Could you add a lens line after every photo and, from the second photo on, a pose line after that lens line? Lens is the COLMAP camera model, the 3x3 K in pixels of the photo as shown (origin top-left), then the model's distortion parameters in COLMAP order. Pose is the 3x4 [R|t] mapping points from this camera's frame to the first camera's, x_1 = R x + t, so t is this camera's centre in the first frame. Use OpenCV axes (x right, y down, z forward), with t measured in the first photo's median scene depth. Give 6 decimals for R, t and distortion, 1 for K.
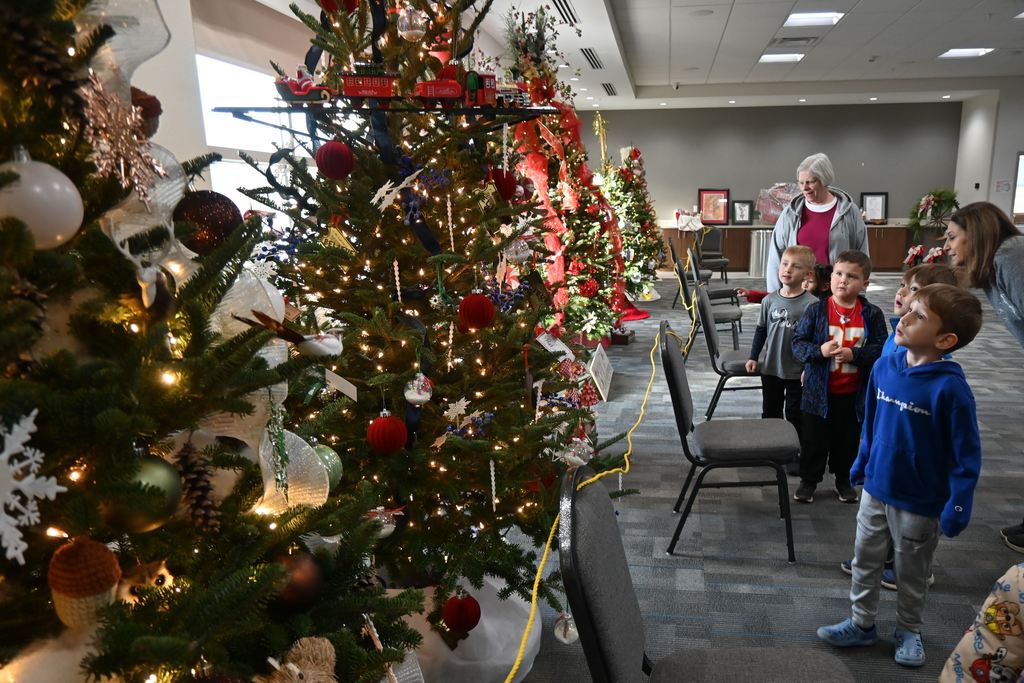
lens RADIAL K [[775.1, 0, 581.4], [0, 775.1, 384.8], [0, 0, 1]] dist [-0.001214, 0.000912]
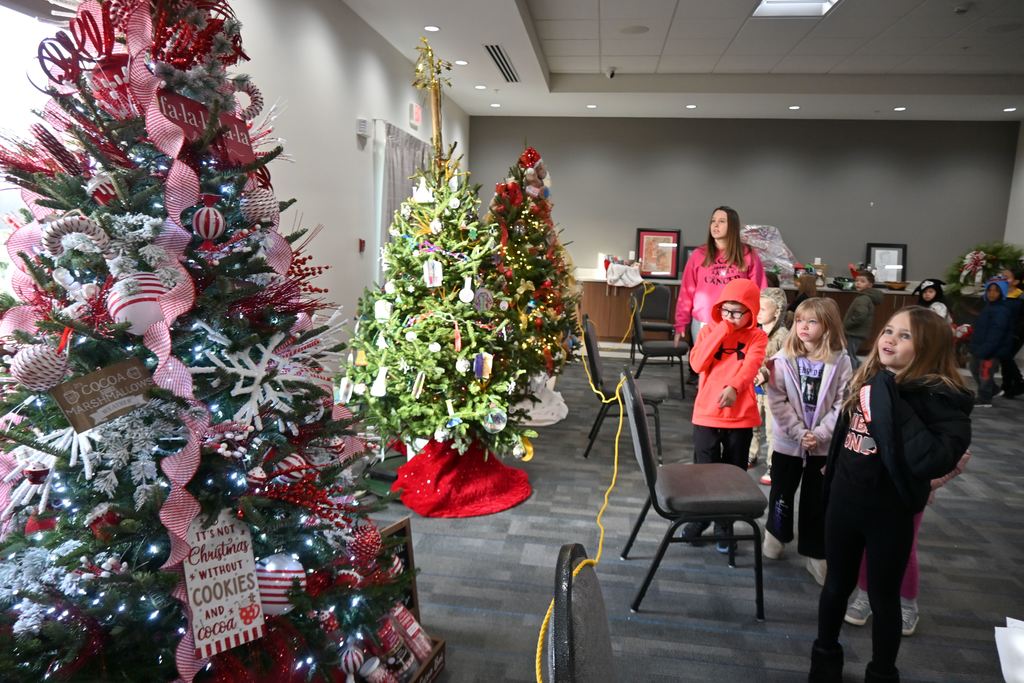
lens RADIAL K [[711.1, 0, 517.0], [0, 711.1, 351.5], [0, 0, 1]] dist [-0.002106, -0.000013]
pose [[0.999059, 0.043091, -0.004973, 0.376907], [-0.043343, 0.996263, -0.074712, -0.671131], [0.001735, 0.074857, 0.997193, 2.772675]]
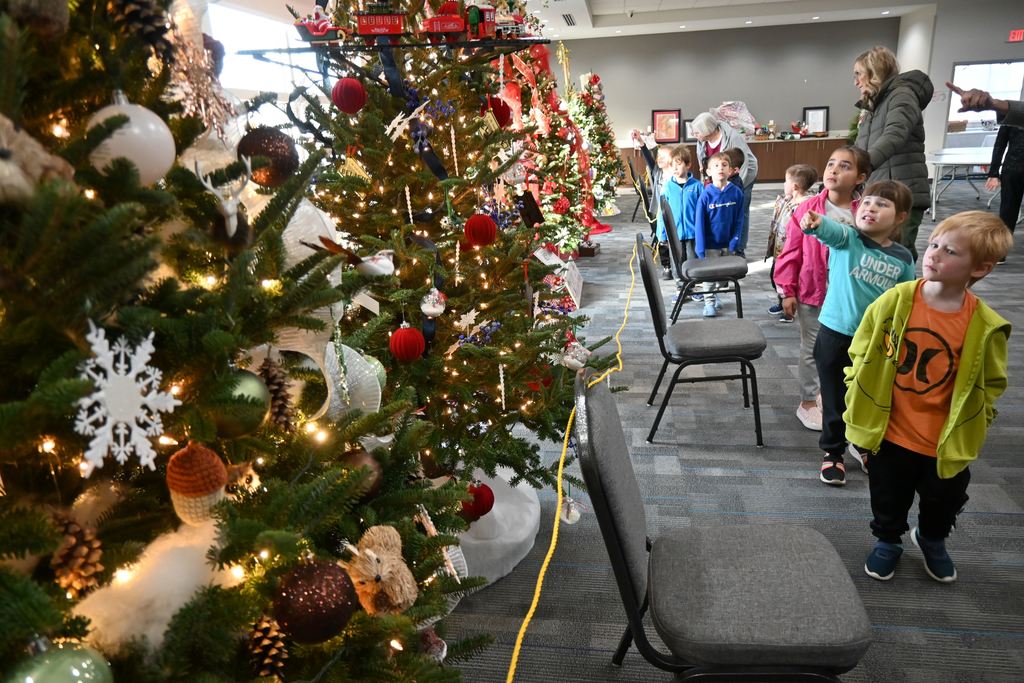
lens RADIAL K [[691.9, 0, 519.5], [0, 691.9, 342.5], [0, 0, 1]] dist [-0.001562, -0.000093]
pose [[0.998831, -0.027702, -0.039618, -0.043216], [0.030400, 0.997140, 0.069188, -0.001875], [0.037588, -0.070312, 0.996817, 0.009514]]
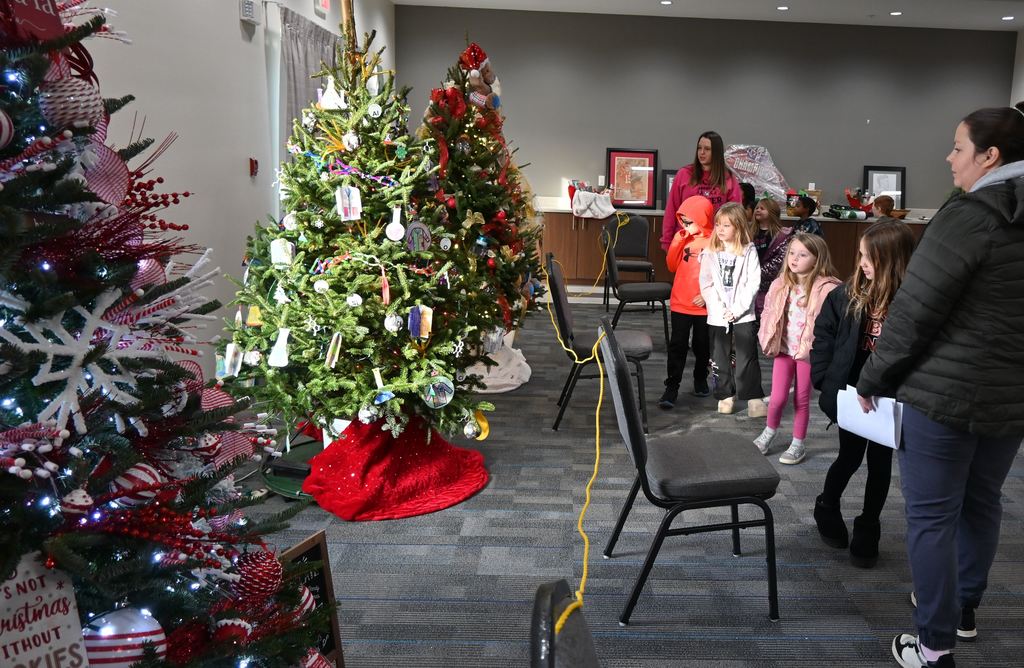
lens RADIAL K [[846.5, 0, 626.3], [0, 846.5, 310.7], [0, 0, 1]] dist [-0.000074, 0.019401]
pose [[0.983140, 0.012339, 0.182437, 0.376996], [-0.001036, 0.998081, -0.061921, -0.685519], [-0.182851, 0.060688, 0.981266, 2.865164]]
